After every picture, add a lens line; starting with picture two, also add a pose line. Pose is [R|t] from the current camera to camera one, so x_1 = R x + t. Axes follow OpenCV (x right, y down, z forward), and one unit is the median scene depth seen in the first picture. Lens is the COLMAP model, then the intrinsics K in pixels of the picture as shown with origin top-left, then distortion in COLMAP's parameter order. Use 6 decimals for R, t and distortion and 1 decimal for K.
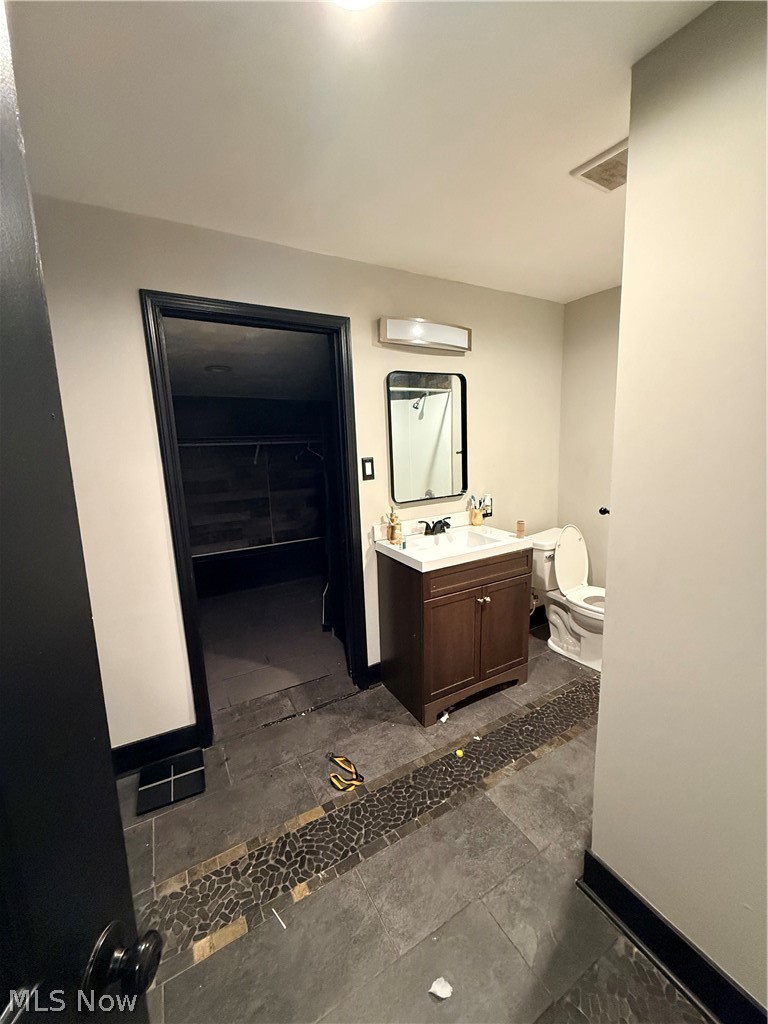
lens RADIAL K [[405.8, 0, 382.8], [0, 405.8, 511.6], [0, 0, 1]] dist [-0.000751, -0.000087]
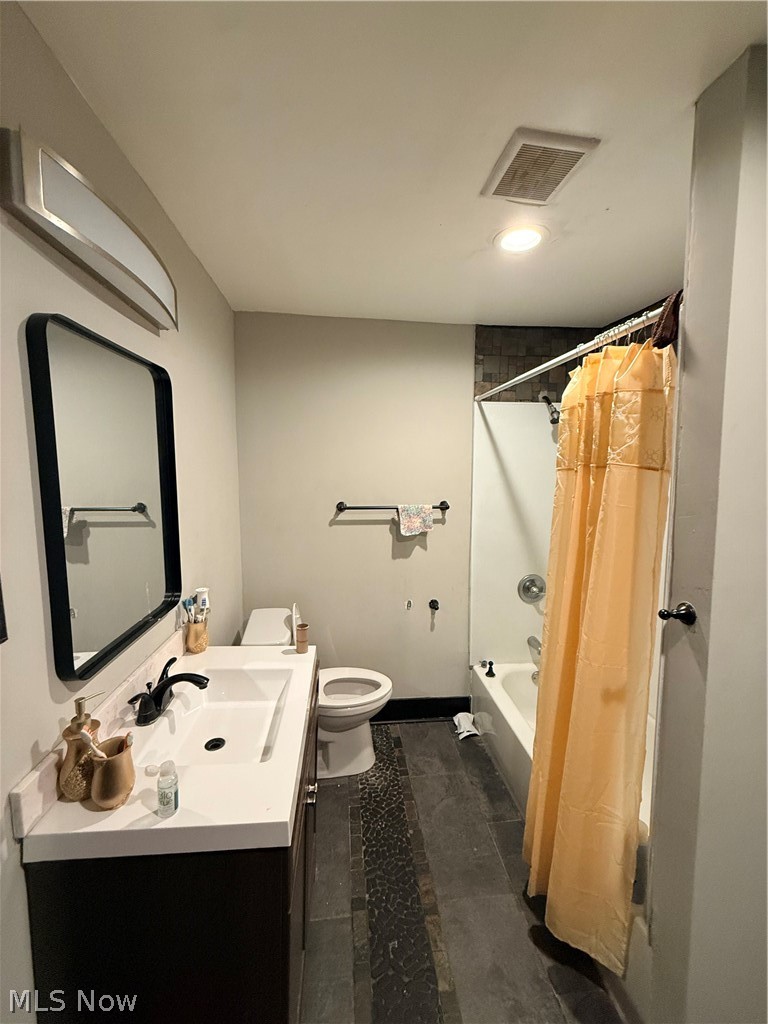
lens RADIAL K [[405.8, 0, 384.9], [0, 405.8, 508.1], [0, 0, 1]] dist [-0.000751, -0.000087]
pose [[0.403164, -0.049574, 0.913784, -0.179737], [0.136282, 0.990649, -0.006384, -0.137329], [-0.904923, 0.127107, 0.406150, 0.619325]]
